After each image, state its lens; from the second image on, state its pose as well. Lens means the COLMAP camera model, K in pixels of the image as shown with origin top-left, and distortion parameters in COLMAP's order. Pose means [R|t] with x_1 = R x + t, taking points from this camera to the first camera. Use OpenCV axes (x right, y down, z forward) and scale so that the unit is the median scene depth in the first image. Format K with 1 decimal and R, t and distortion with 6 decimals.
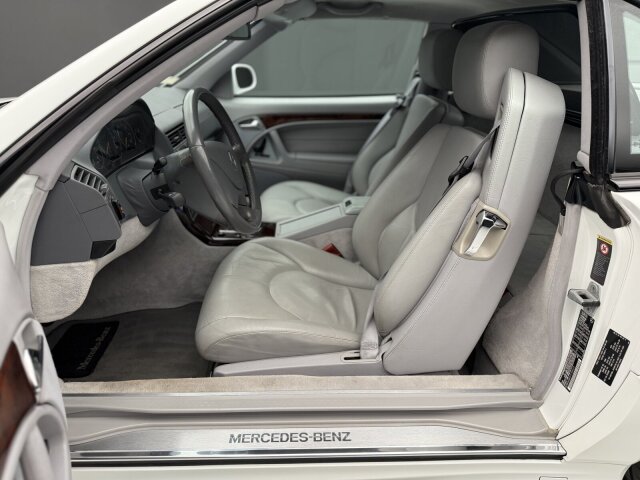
lens RADIAL K [[445.4, 0, 320.0], [0, 445.4, 240.0], [0, 0, 1]] dist [0.000145, -0.001685]
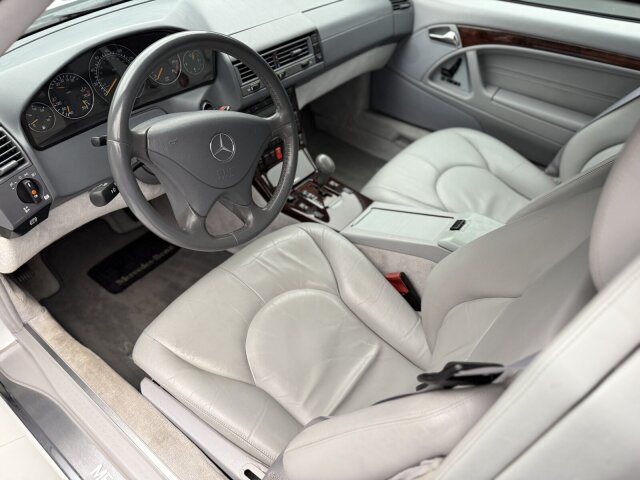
lens RADIAL K [[445.4, 0, 320.0], [0, 445.4, 240.0], [0, 0, 1]] dist [0.000145, -0.001685]
pose [[0.766573, 0.427362, -0.479298, 0.167287], [-0.256146, 0.887935, 0.382049, -0.187834], [0.588859, -0.170099, 0.790134, 0.270241]]
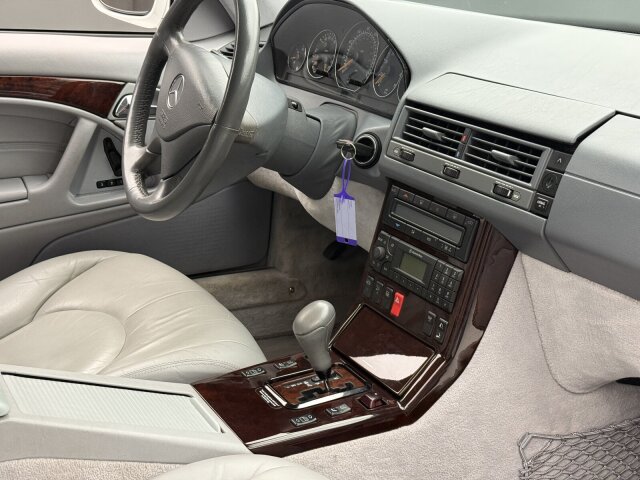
lens RADIAL K [[906.6, 0, 320.0], [0, 906.6, 240.0], [0, 0, 1]] dist [0.150970, -0.015287]
pose [[-0.885929, 0.076563, -0.457457, 0.096778], [-0.244235, 0.761462, 0.600437, -0.416634], [0.394308, 0.643672, -0.655902, 1.051373]]
